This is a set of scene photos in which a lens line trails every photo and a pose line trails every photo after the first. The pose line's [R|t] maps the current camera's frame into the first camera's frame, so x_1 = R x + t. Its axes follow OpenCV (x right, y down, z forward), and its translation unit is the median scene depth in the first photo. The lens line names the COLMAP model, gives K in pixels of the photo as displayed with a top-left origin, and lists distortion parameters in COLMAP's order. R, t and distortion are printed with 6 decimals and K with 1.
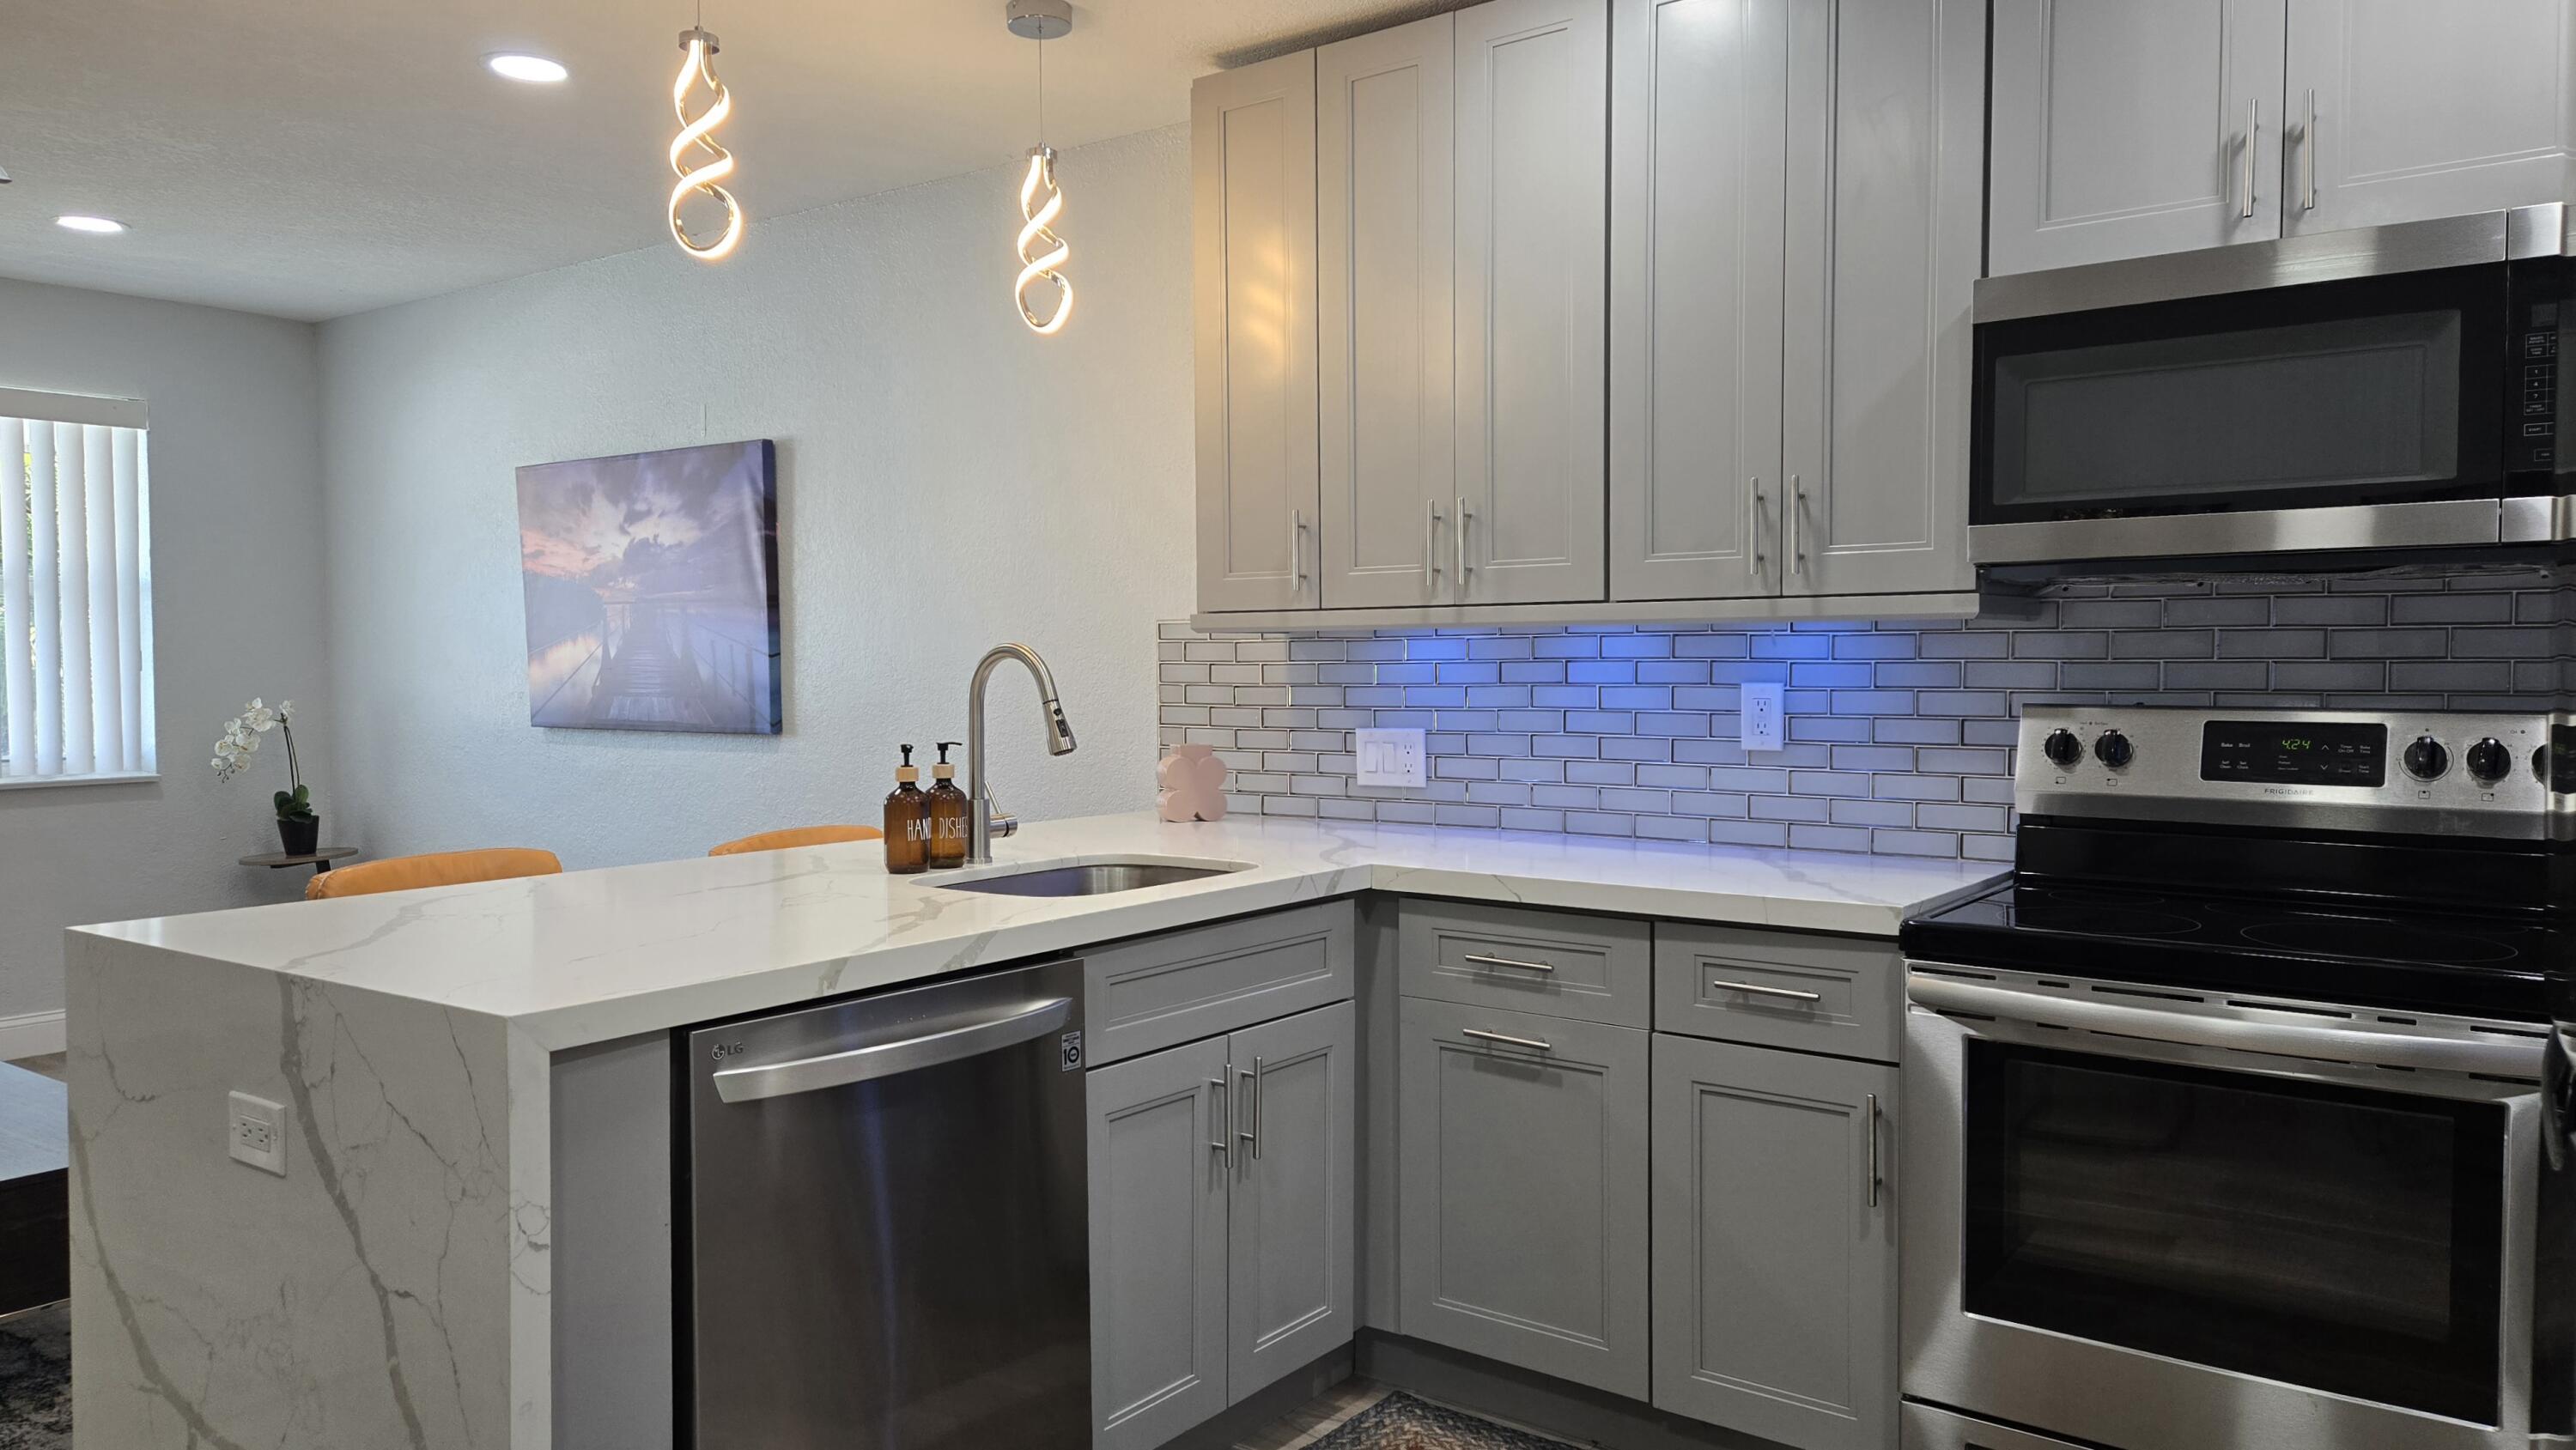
lens RADIAL K [[1749.0, 0, 1288.0], [0, 1749.0, 725.0], [0, 0, 1]] dist [0.085834, -0.069012]
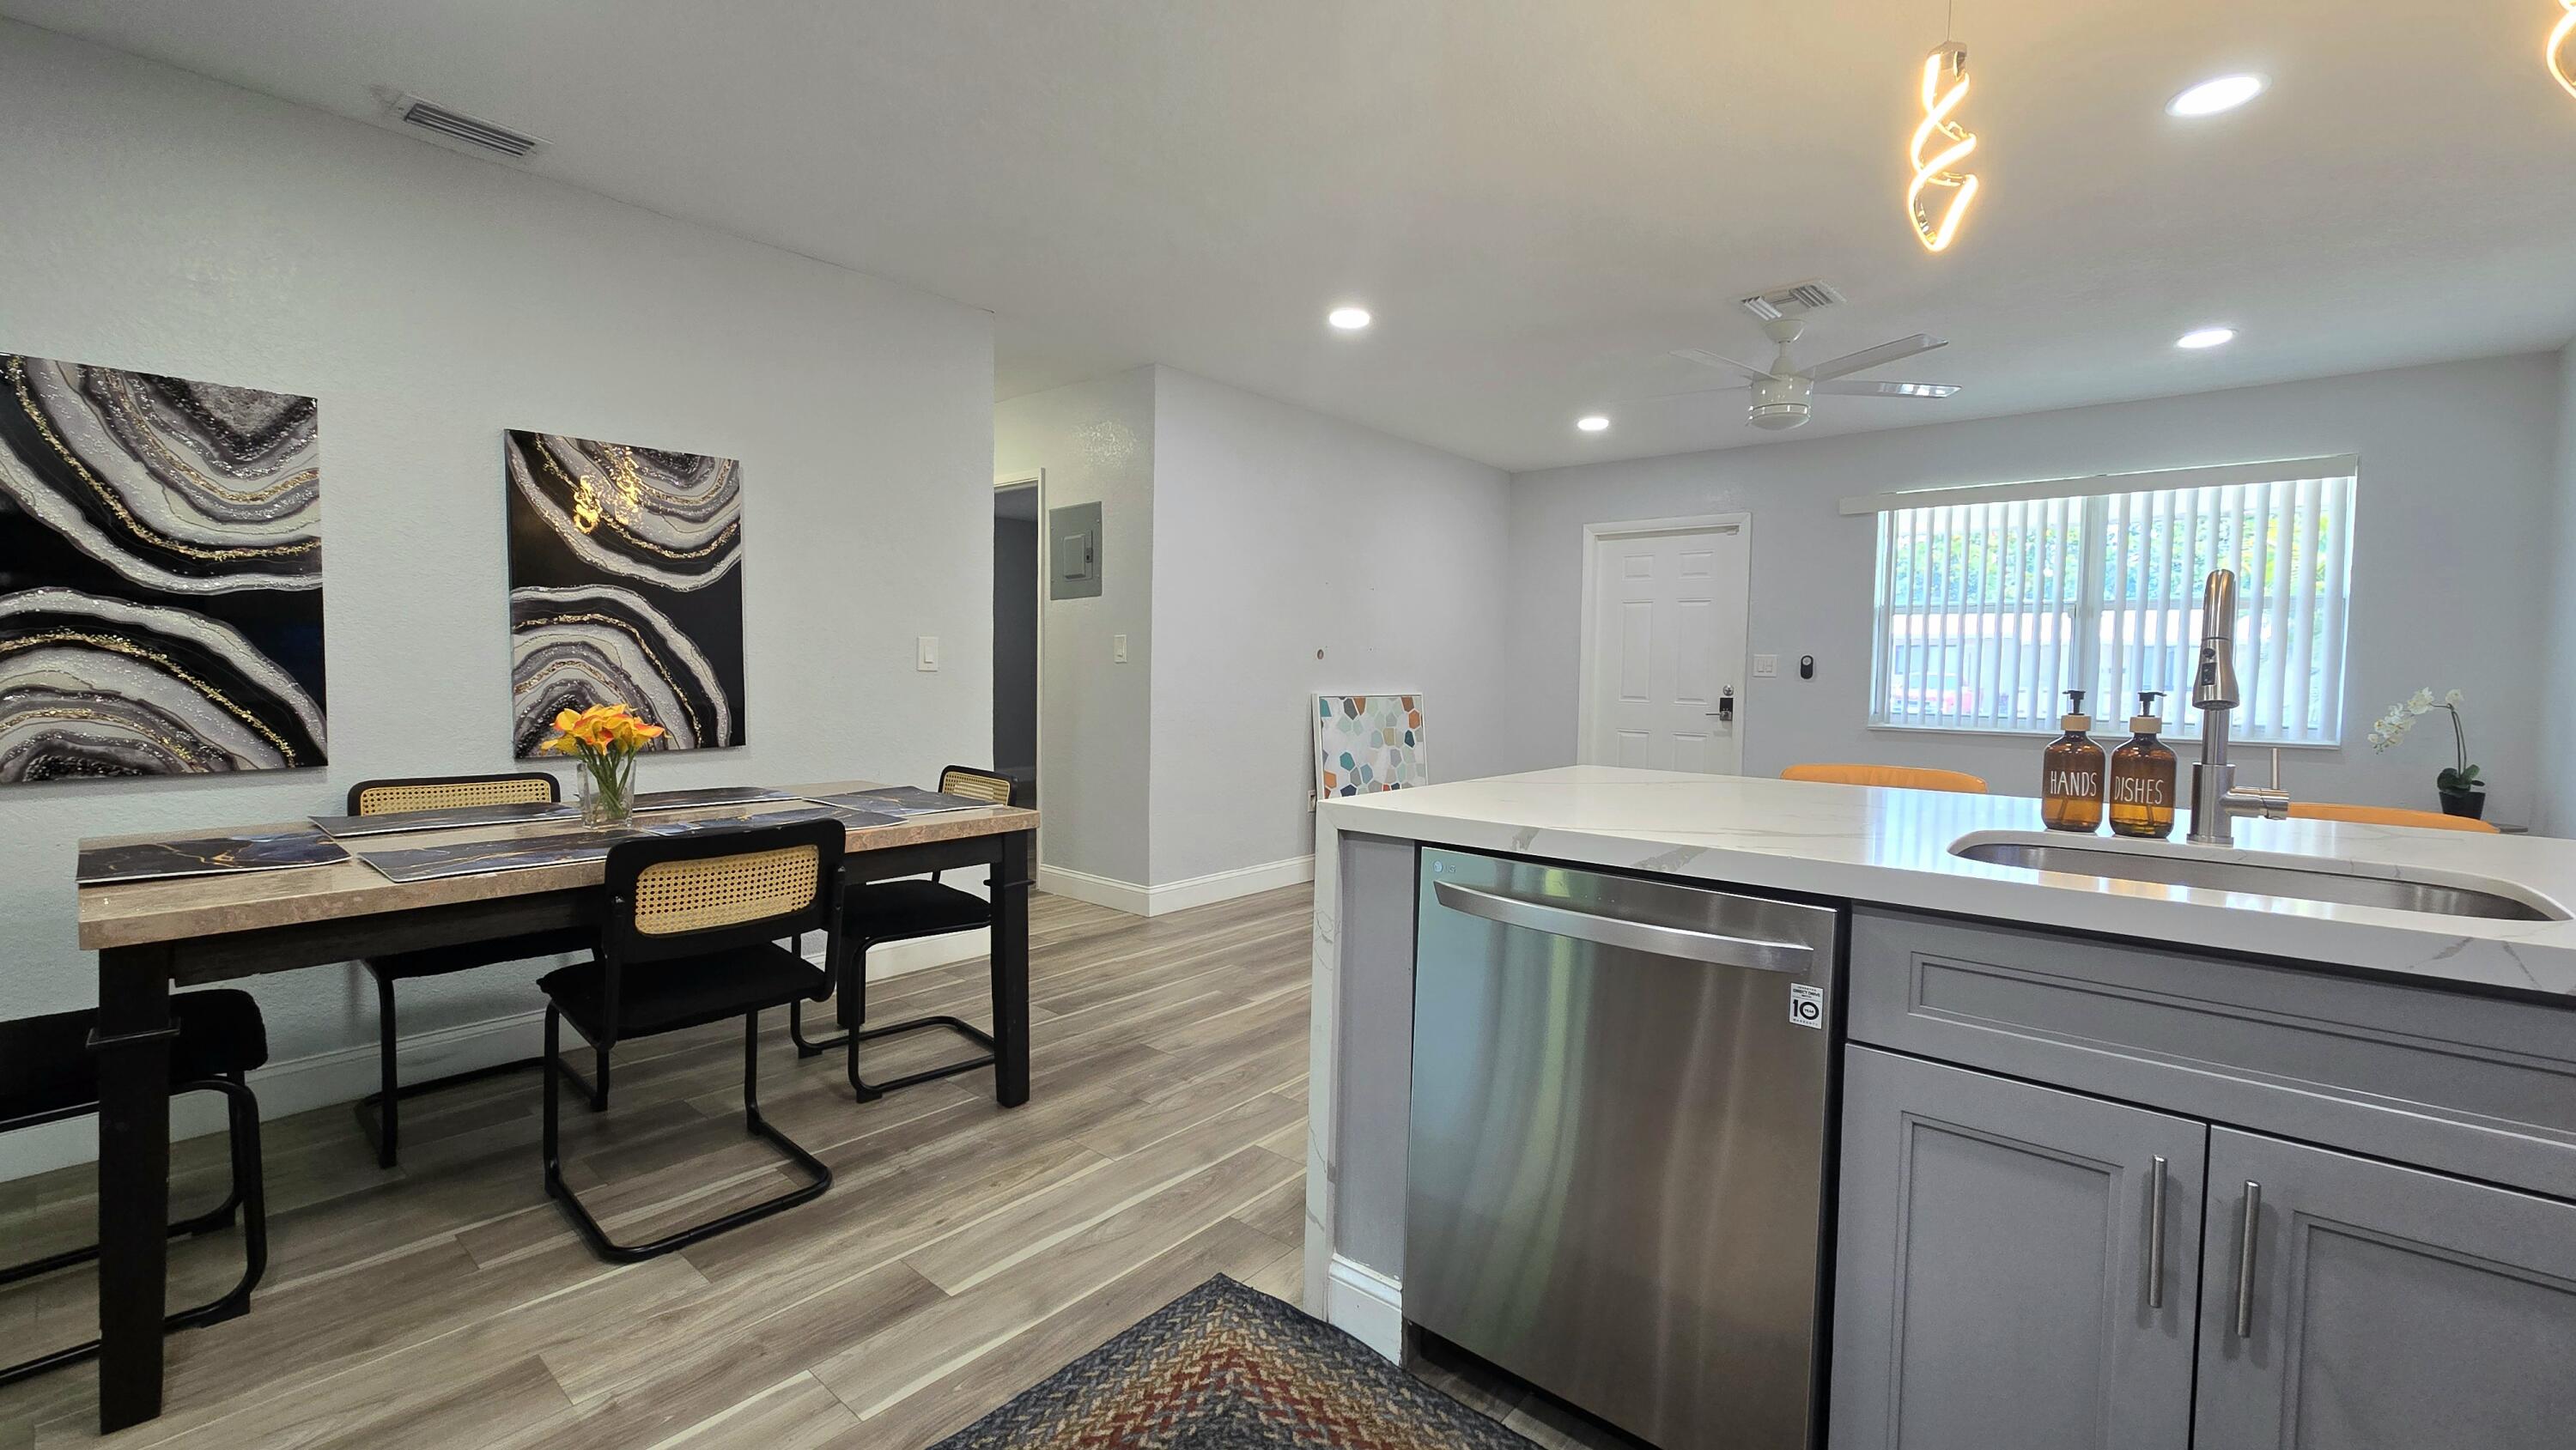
lens RADIAL K [[1057.8, 0, 1293.2], [0, 1057.8, 713.8], [0, 0, 1]] dist [0.001509, -0.000373]
pose [[-0.062784, 0.045497, -0.996990, 0.198223], [-0.053446, 0.997374, 0.048880, 0.010062], [0.996595, 0.056354, -0.060188, 0.347045]]
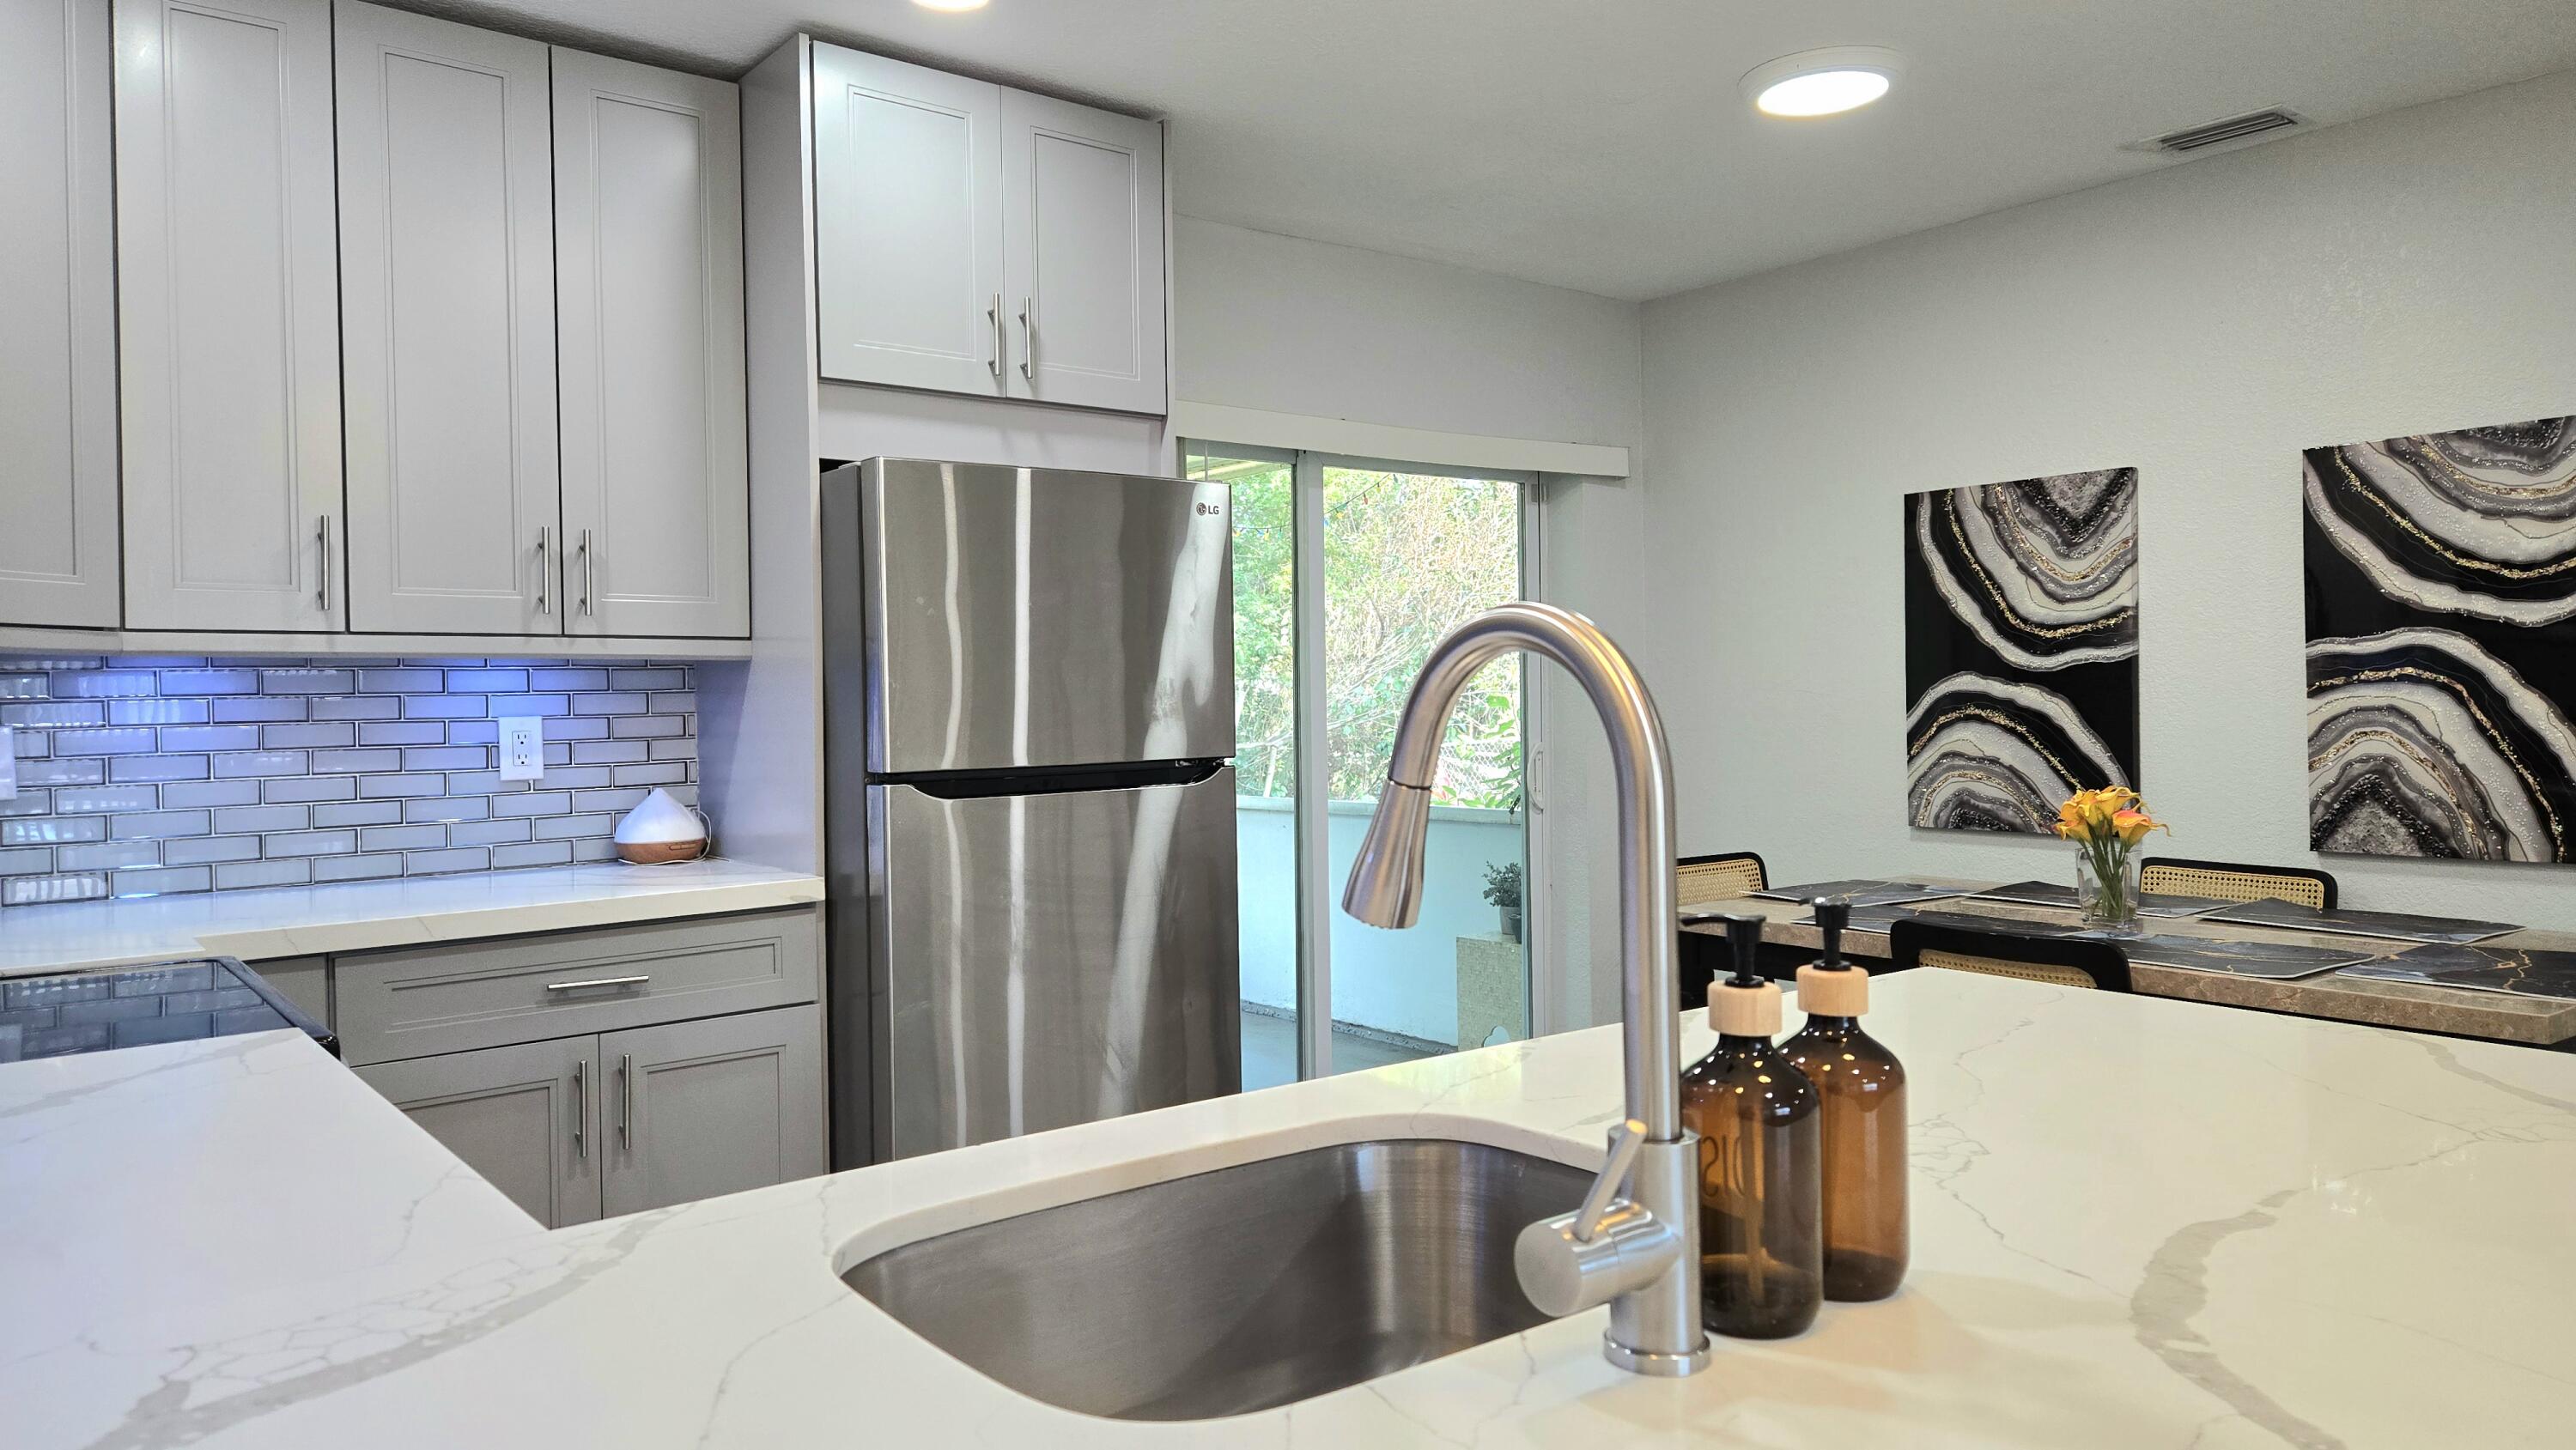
lens RADIAL K [[1688.0, 0, 1294.6], [0, 1688.0, 707.6], [0, 0, 1]] dist [0.074440, -0.071806]
pose [[-0.963647, 0.011603, 0.266928, -0.114313], [0.024690, 0.998649, 0.045725, -0.023255], [-0.266036, 0.050653, -0.962631, 0.732831]]
